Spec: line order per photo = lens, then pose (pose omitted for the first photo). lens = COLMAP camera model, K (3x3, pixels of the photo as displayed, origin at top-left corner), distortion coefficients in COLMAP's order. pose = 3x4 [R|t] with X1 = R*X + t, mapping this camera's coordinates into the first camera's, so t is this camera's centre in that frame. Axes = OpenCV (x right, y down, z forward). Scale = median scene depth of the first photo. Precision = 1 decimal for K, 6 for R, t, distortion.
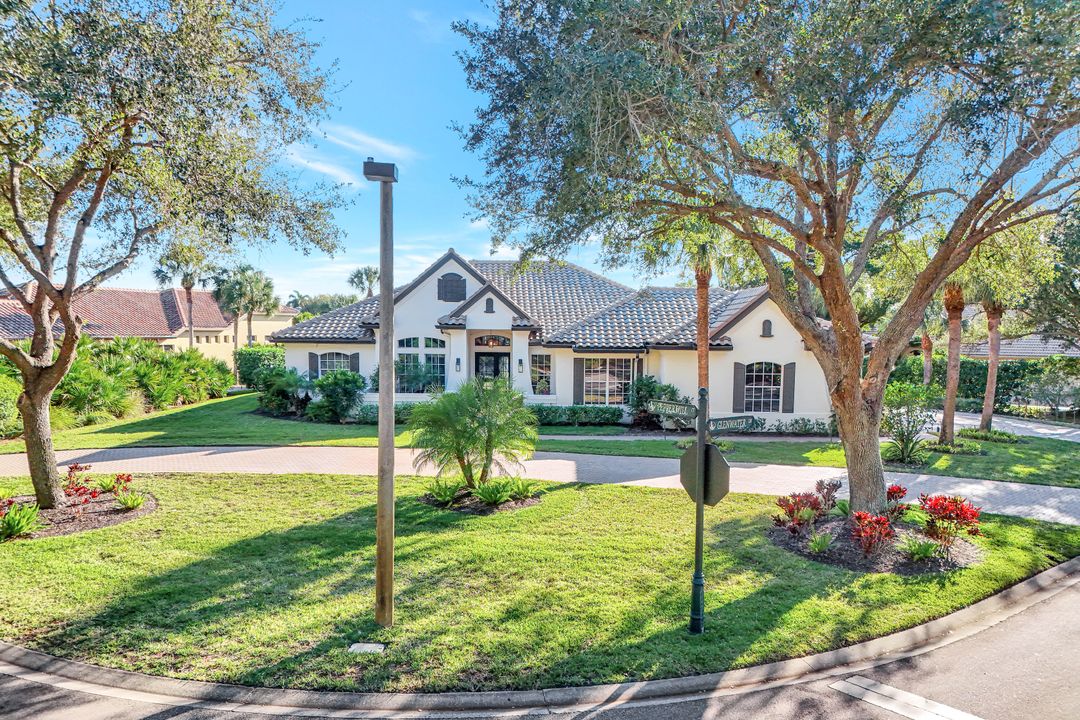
lens RADIAL K [[795.1, 0, 519.6], [0, 795.1, 359.2], [0, 0, 1]] dist [0.060848, -0.001055]
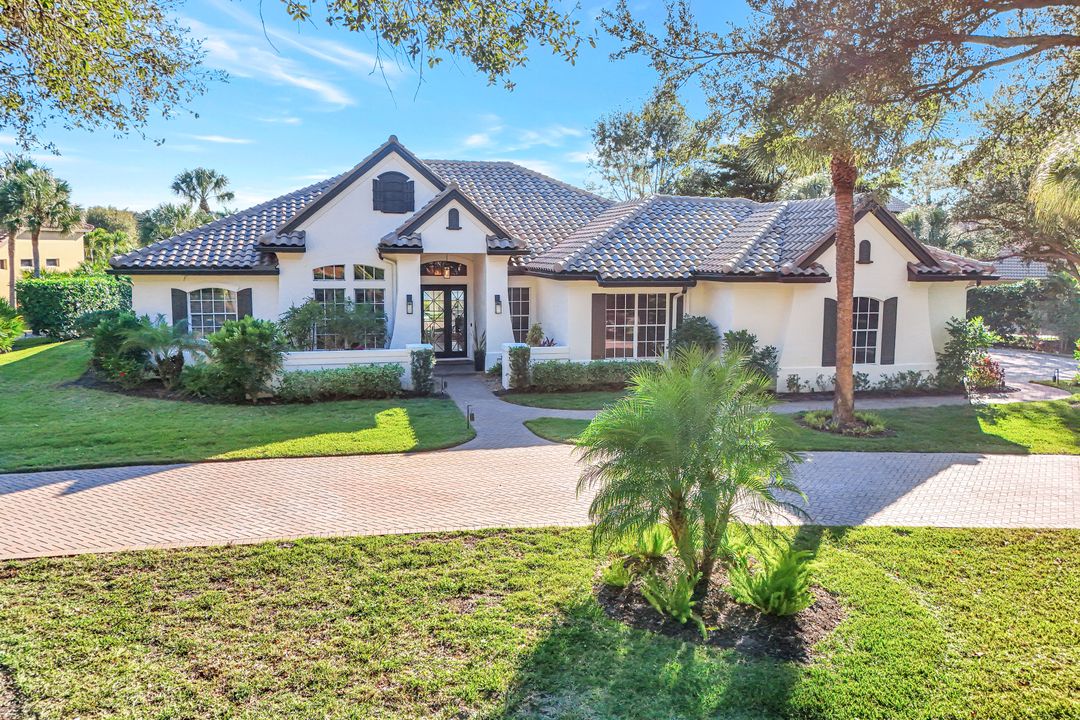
lens RADIAL K [[843.7, 0, 539.9], [0, 843.7, 310.8], [0, 0, 1]] dist [0.039370, -0.002351]
pose [[0.970023, -0.019795, 0.242204, -0.143890], [0.011094, 0.999245, 0.037233, -0.013519], [-0.242758, -0.033430, 0.969511, 0.254041]]
